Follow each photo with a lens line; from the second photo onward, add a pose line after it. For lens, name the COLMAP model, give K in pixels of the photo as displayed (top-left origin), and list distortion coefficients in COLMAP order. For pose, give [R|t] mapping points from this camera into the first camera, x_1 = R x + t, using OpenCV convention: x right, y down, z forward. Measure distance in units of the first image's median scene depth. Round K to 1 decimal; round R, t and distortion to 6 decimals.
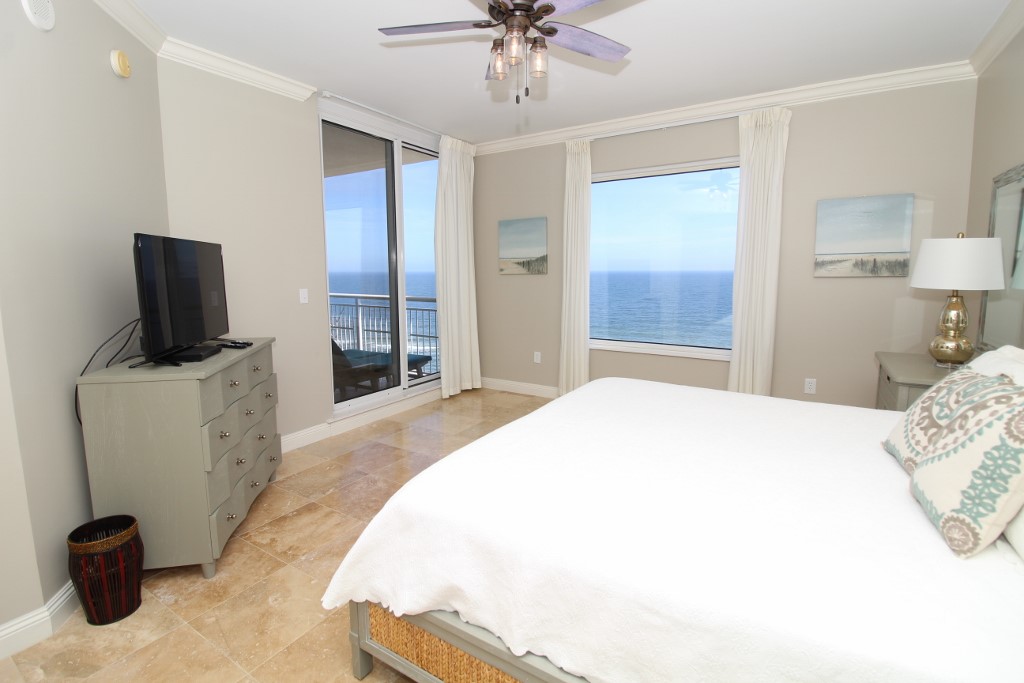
lens RADIAL K [[469.6, 0, 512.6], [0, 469.6, 326.5], [0, 0, 1]] dist [-0.012774, -0.006485]
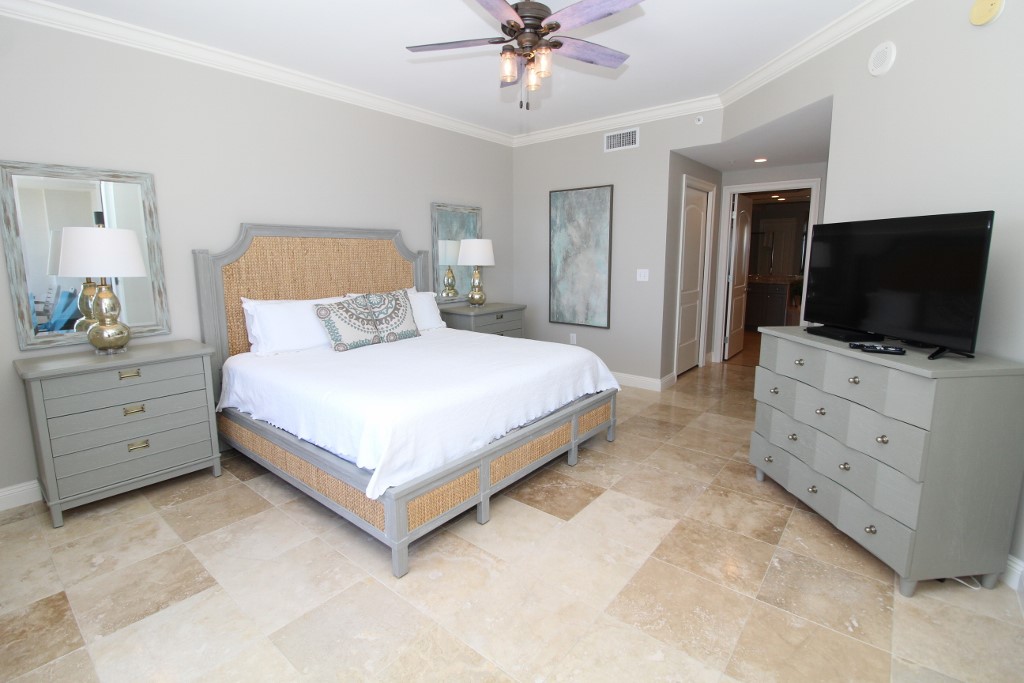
lens RADIAL K [[468.5, 0, 506.5], [0, 468.5, 327.6], [0, 0, 1]] dist [-0.014473, -0.000503]
pose [[-0.990171, -0.012145, 0.139331, -0.063005], [0.026160, 0.962559, 0.269806, -0.169357], [-0.137391, 0.270799, -0.952781, 1.392966]]
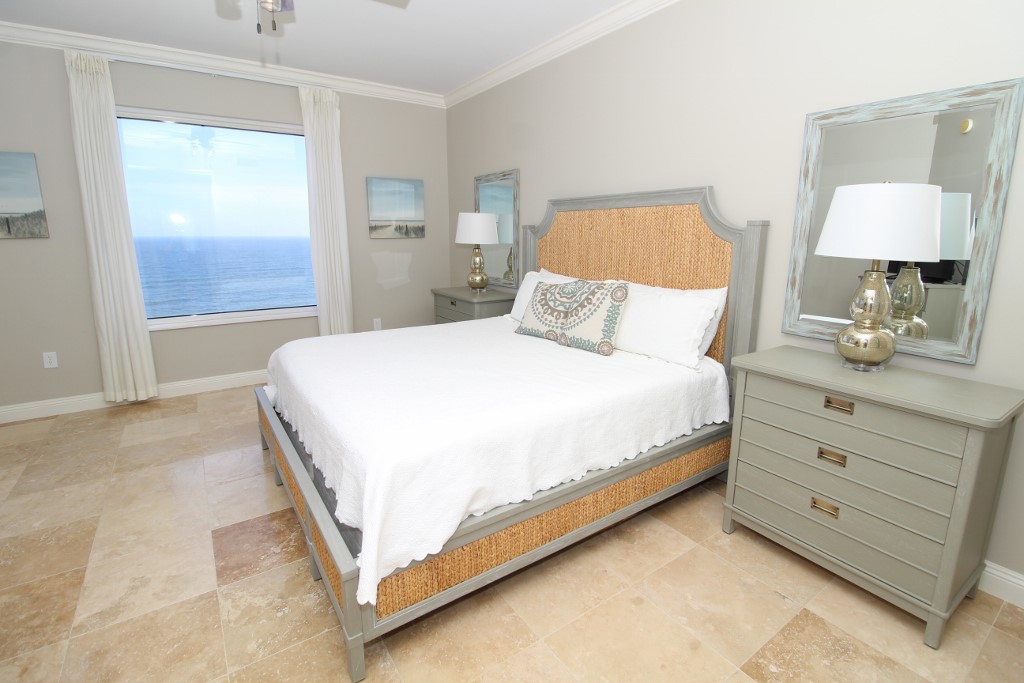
lens RADIAL K [[469.6, 0, 512.6], [0, 469.6, 326.5], [0, 0, 1]] dist [-0.012774, -0.006485]
pose [[0.394063, -0.169595, 0.903301, -0.417642], [0.105550, 0.984676, 0.138827, -0.007418], [-0.913003, 0.040637, 0.405925, 0.152948]]
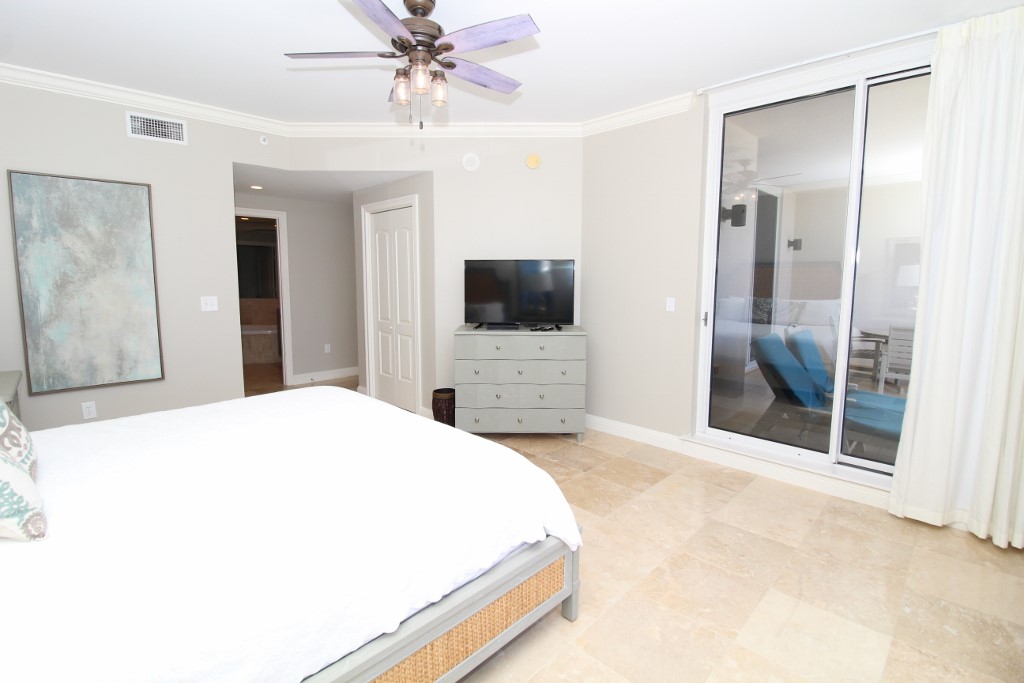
lens RADIAL K [[469.6, 0, 512.6], [0, 469.6, 326.5], [0, 0, 1]] dist [-0.012774, -0.006485]
pose [[-0.224166, 0.105536, -0.968820, 0.664817], [-0.120204, 0.983534, 0.134952, -0.121453], [0.967109, 0.146708, -0.207790, 0.932536]]
